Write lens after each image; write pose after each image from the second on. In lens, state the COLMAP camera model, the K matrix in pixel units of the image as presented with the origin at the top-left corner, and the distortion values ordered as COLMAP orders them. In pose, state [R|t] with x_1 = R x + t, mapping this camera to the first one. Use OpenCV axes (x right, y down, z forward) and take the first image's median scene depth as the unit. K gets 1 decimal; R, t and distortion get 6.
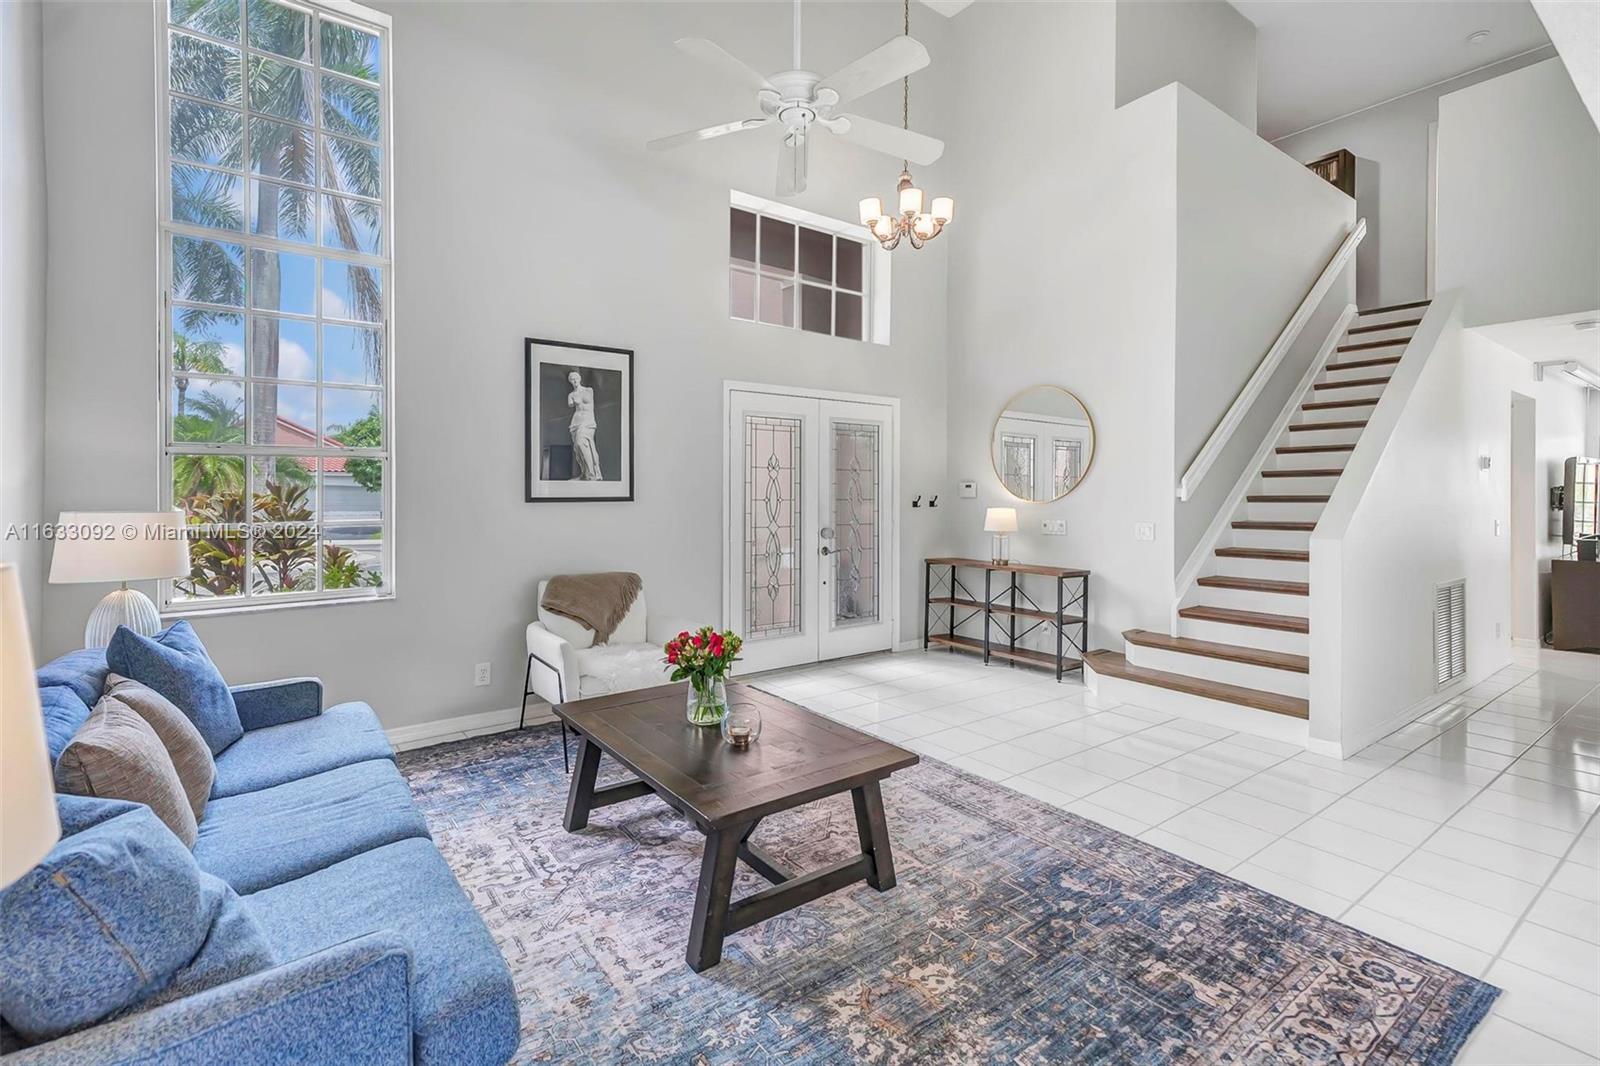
lens RADIAL K [[701.3, 0, 792.5], [0, 701.3, 491.4], [0, 0, 1]] dist [0.018059, -0.000103]
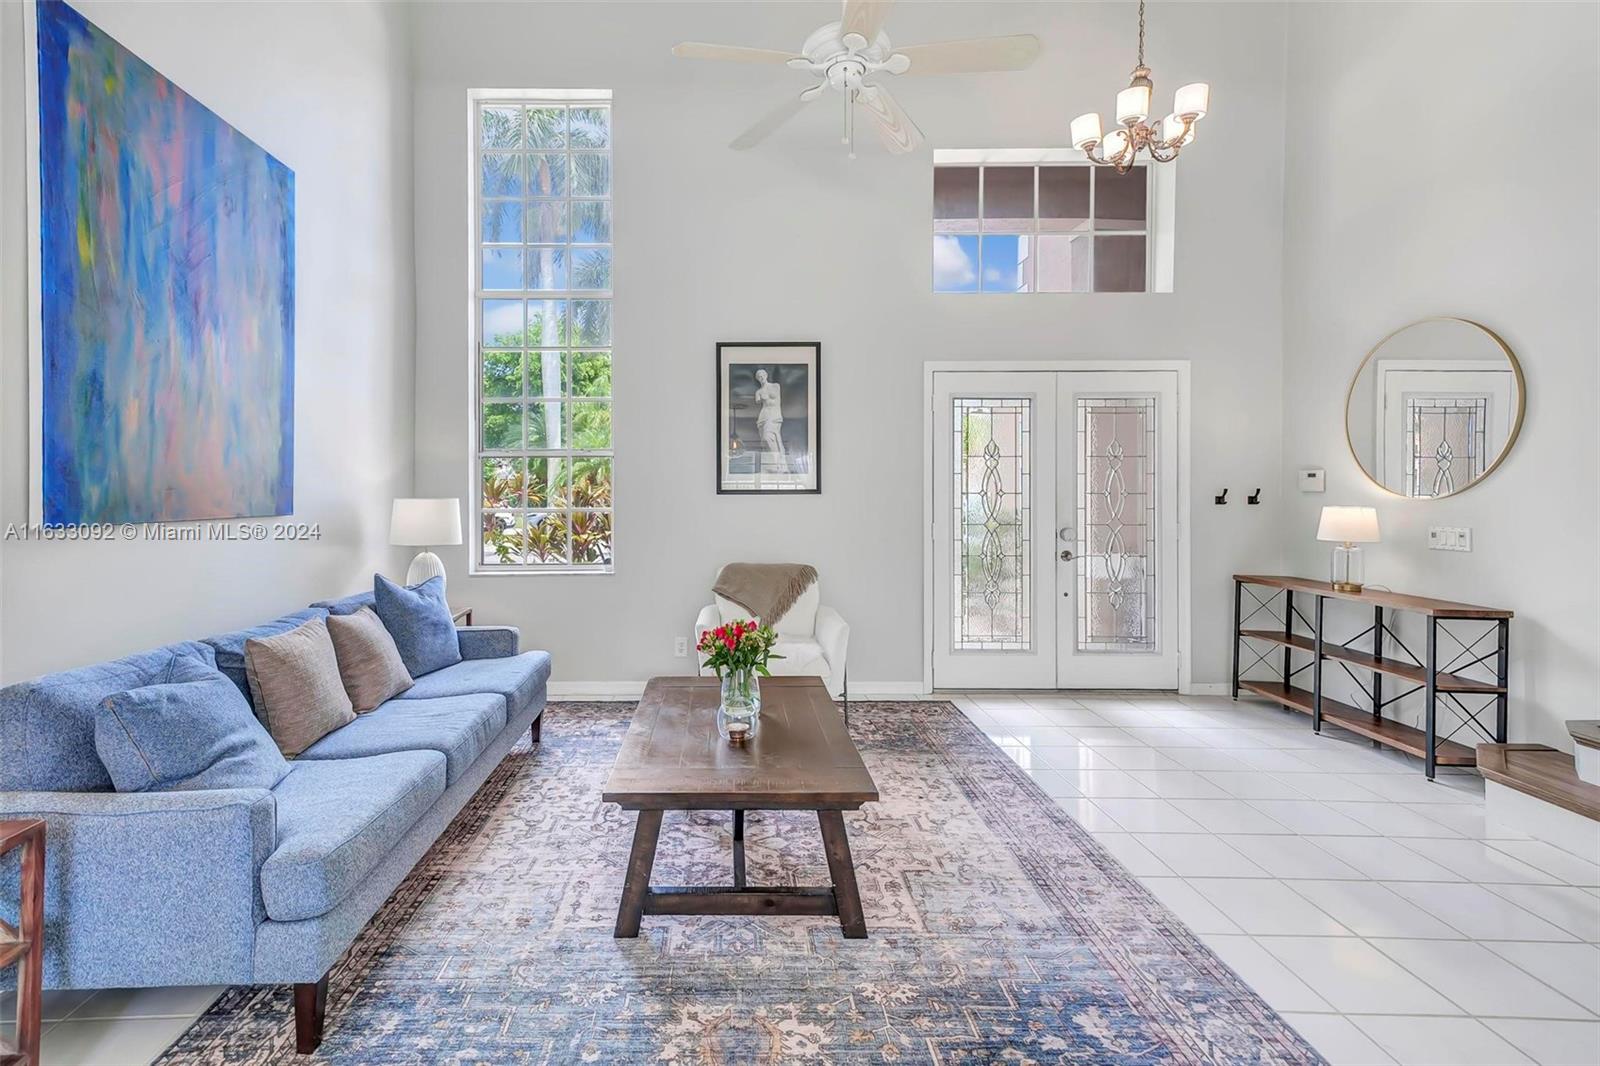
lens RADIAL K [[734.1, 0, 737.9], [0, 734.1, 487.6], [0, 0, 1]] dist [0.019682, -0.000016]
pose [[0.814397, 0.000458, -0.580308, 0.292544], [0.001973, 0.999992, 0.003559, 0.001326], [0.580305, -0.004043, 0.814389, 0.091783]]
